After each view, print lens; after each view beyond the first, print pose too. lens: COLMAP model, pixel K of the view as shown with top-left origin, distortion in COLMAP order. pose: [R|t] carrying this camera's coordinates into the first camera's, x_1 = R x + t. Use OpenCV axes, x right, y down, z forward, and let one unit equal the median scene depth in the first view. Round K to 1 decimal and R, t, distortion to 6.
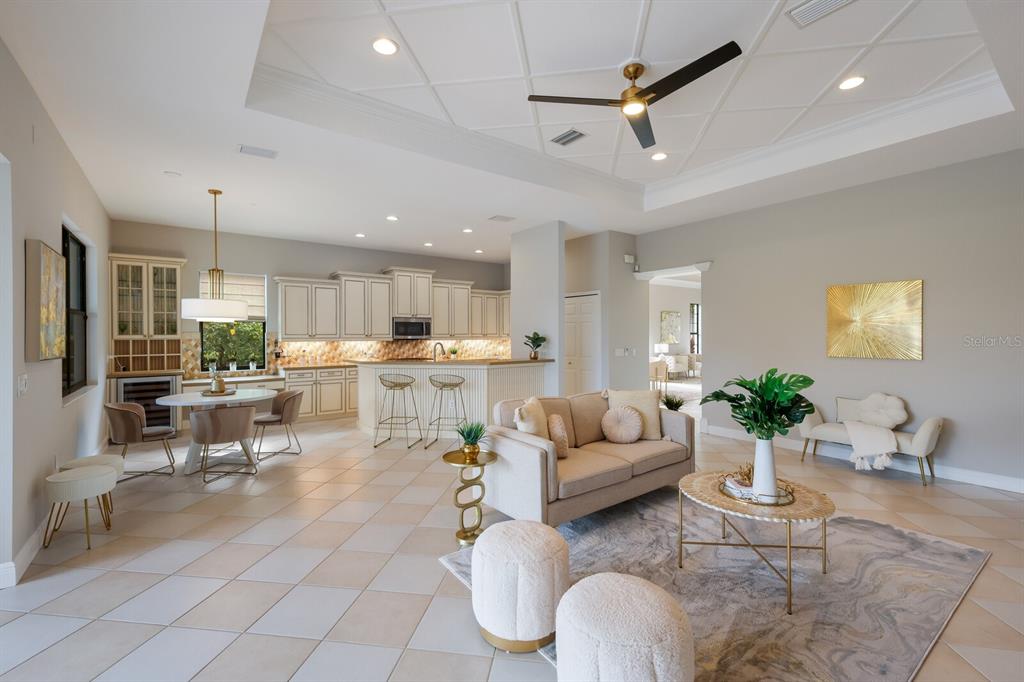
lens RADIAL K [[445.6, 0, 516.3], [0, 445.6, 334.0], [0, 0, 1]] dist [0.003763, 0.000651]
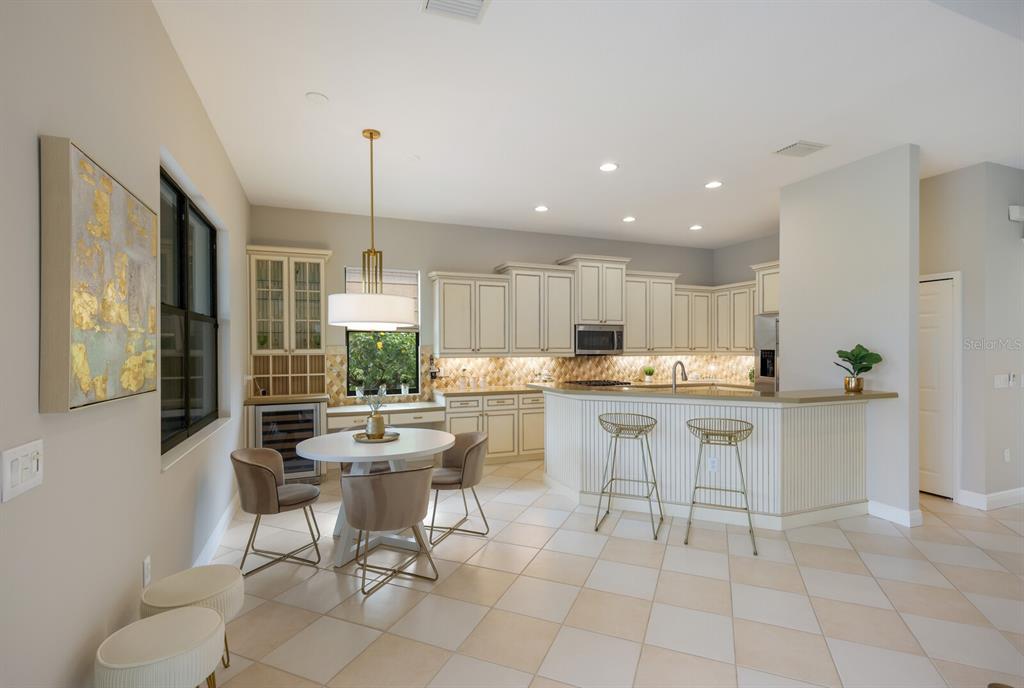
lens RADIAL K [[478.3, 0, 509.1], [0, 478.3, 349.8], [0, 0, 1]] dist [-0.001132, 0.000136]
pose [[0.964048, 0.001112, -0.265727, -0.213323], [0.000488, 0.999982, 0.005955, -0.001370], [0.265729, -0.005870, 0.964030, 0.272757]]
